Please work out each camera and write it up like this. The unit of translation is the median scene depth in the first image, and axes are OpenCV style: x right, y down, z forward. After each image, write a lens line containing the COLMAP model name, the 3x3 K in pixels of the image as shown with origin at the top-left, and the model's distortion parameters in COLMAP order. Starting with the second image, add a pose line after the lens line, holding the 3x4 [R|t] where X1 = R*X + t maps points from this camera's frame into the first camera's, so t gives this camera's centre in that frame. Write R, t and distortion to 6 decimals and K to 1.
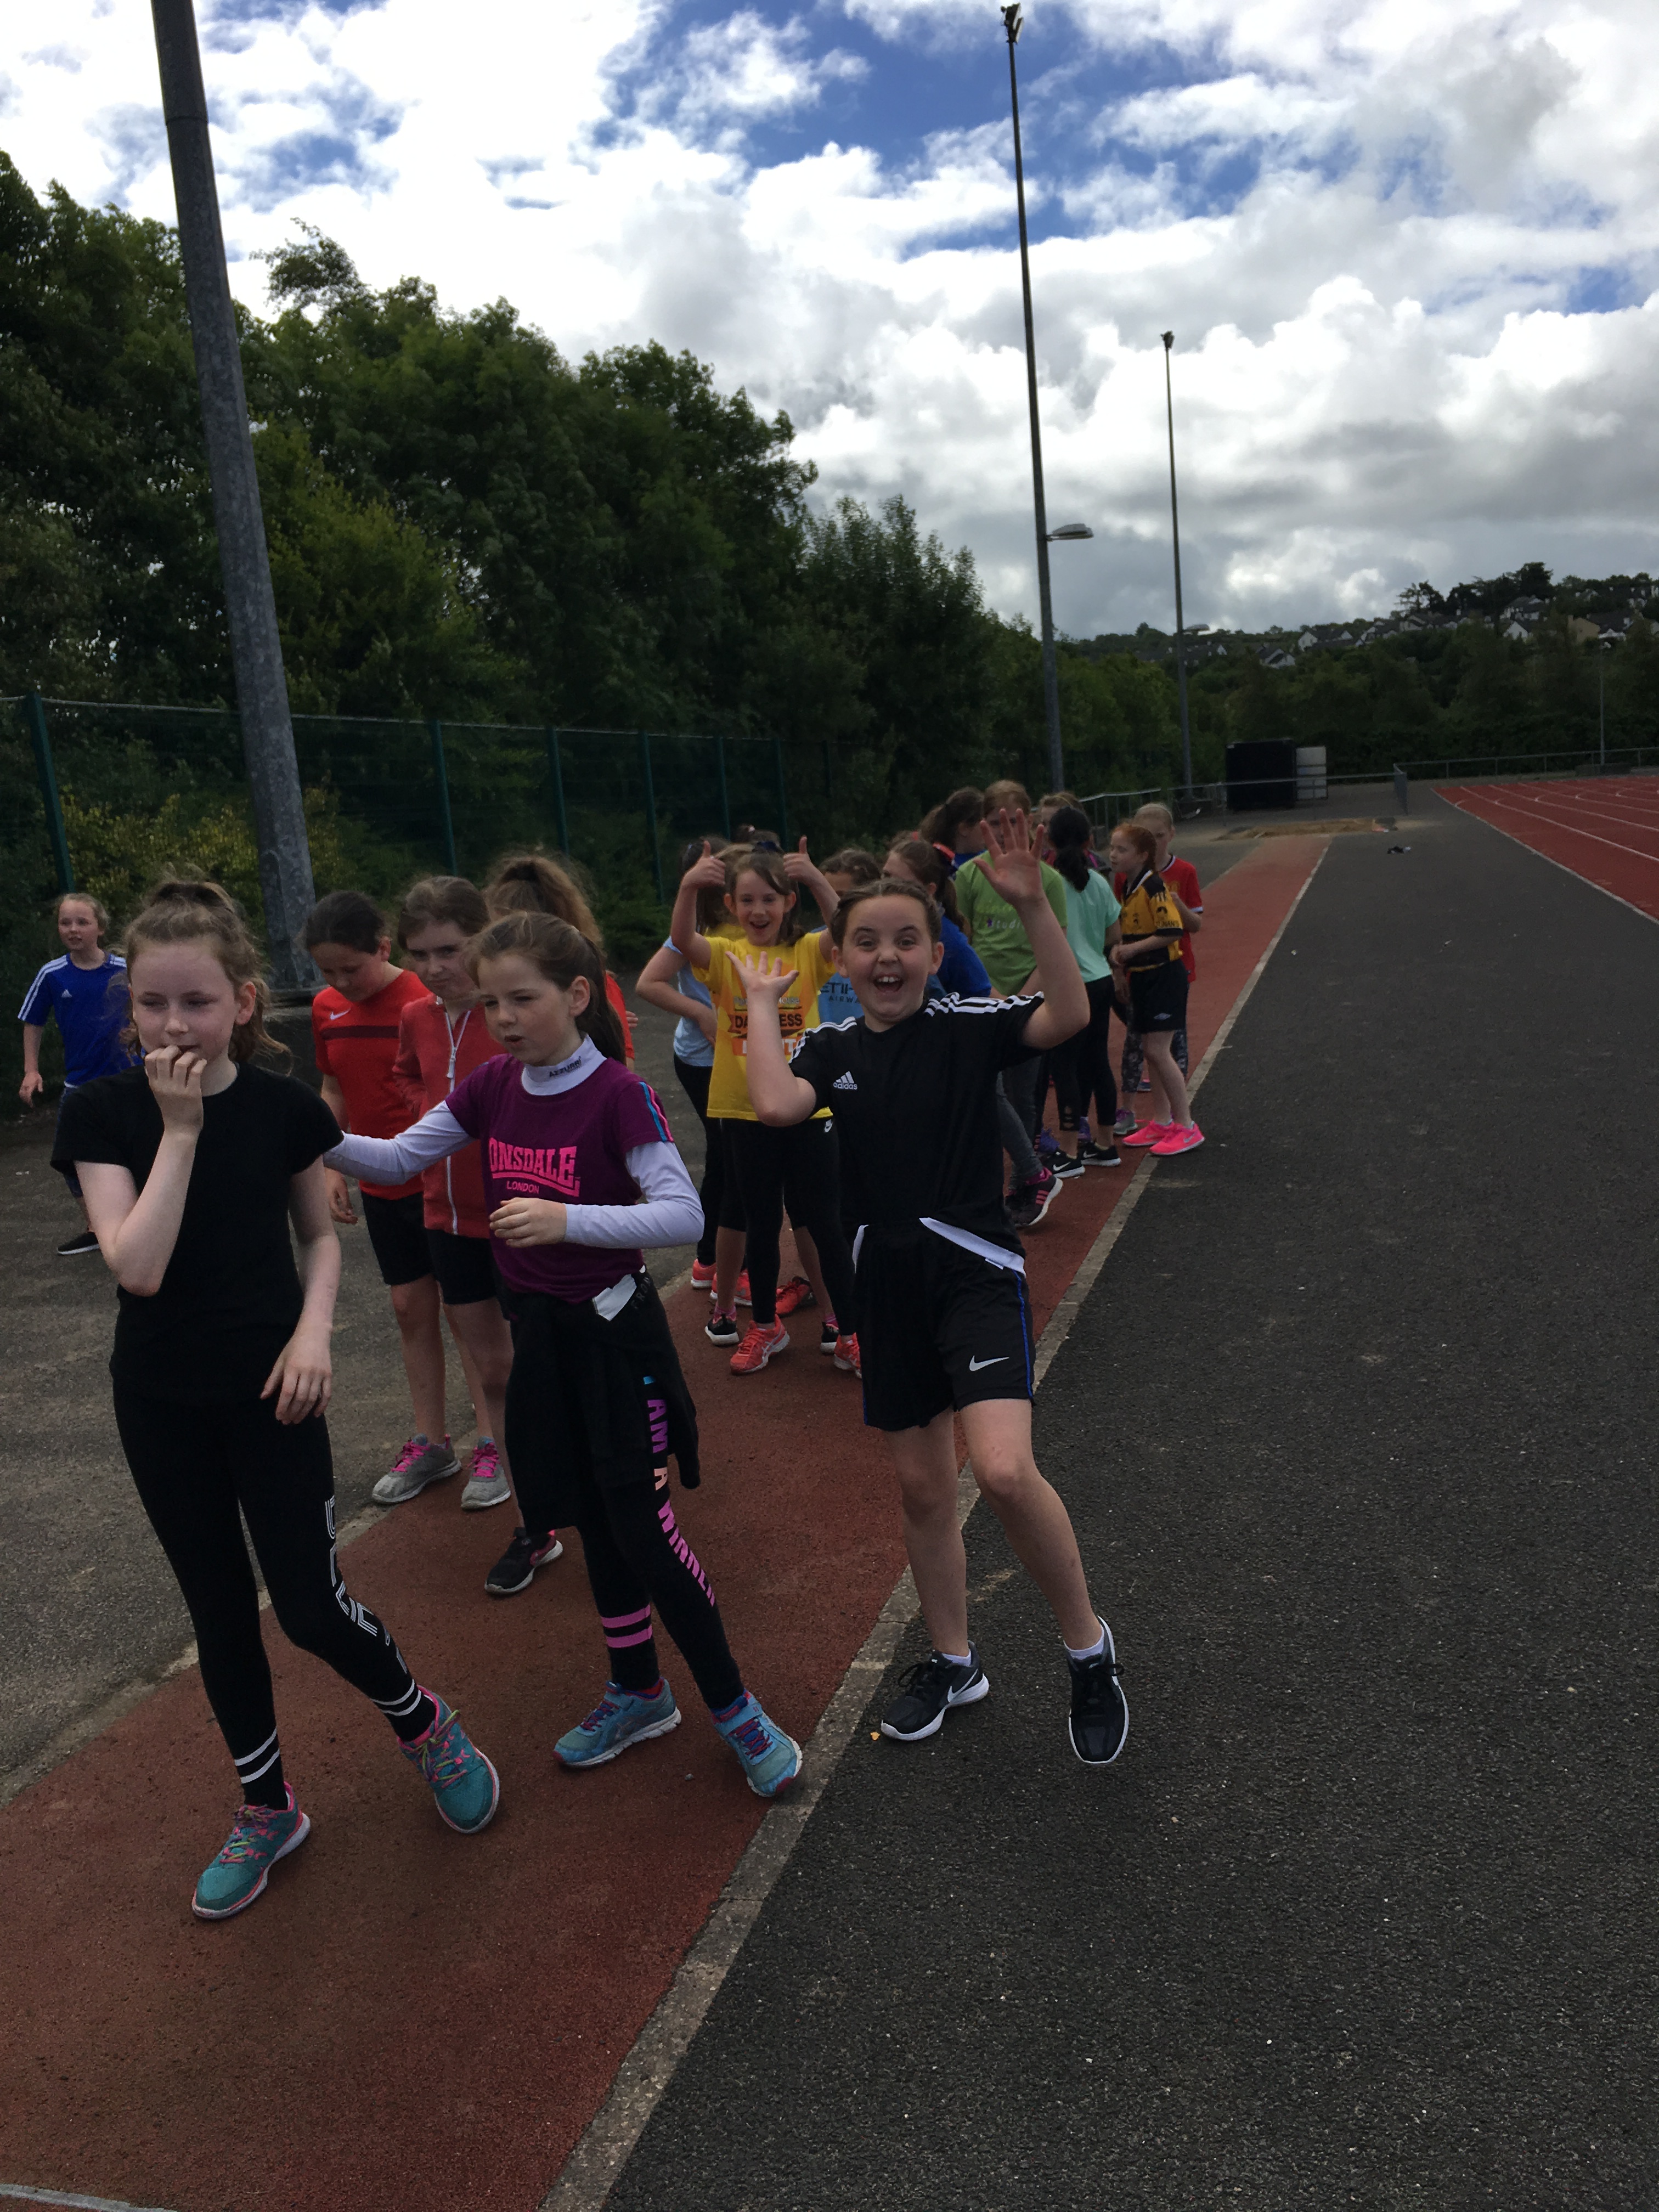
lens RADIAL K [[1811.7, 0, 829.0], [0, 1811.7, 1113.5], [0, 0, 1]] dist [0.049910, -0.010990]
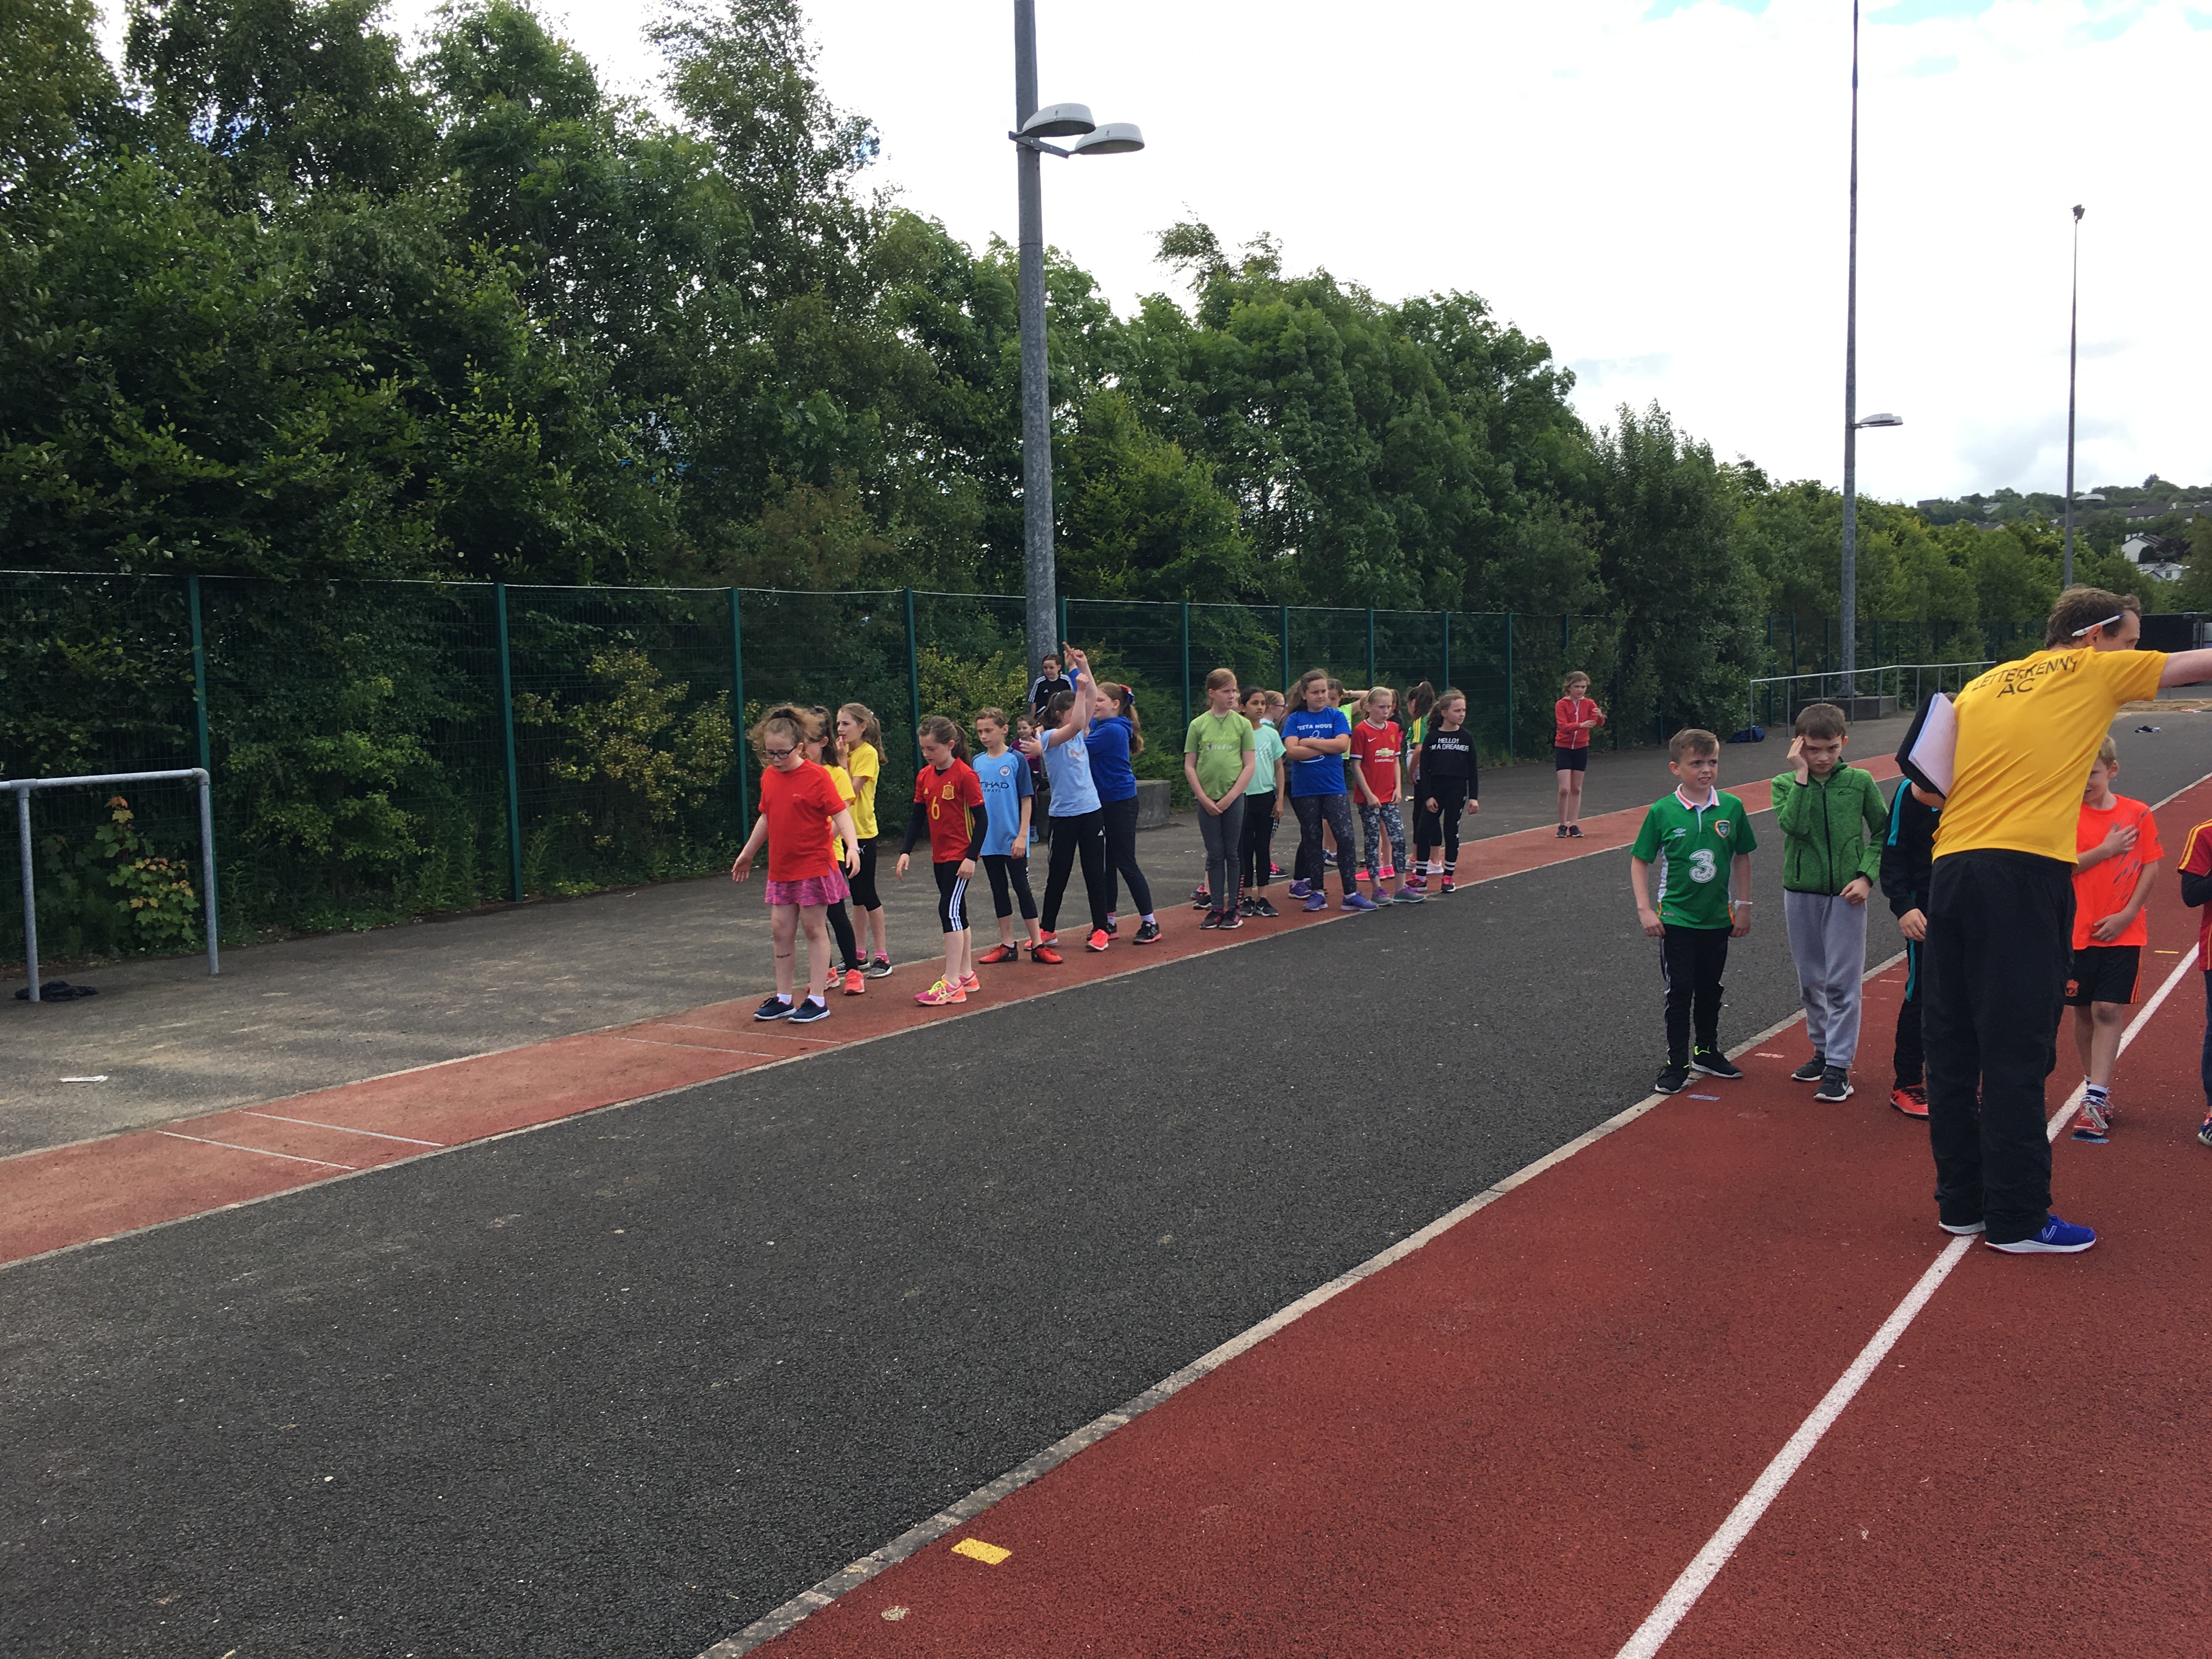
lens RADIAL K [[1811.7, 0, 1088.0], [0, 1811.7, 828.4], [0, 0, 1]] dist [0.049910, -0.010990]
pose [[0.936233, 0.065487, -0.345224, 0.121477], [-0.090298, 0.994324, -0.056267, 0.025782], [0.339580, 0.083852, 0.936832, -0.189236]]
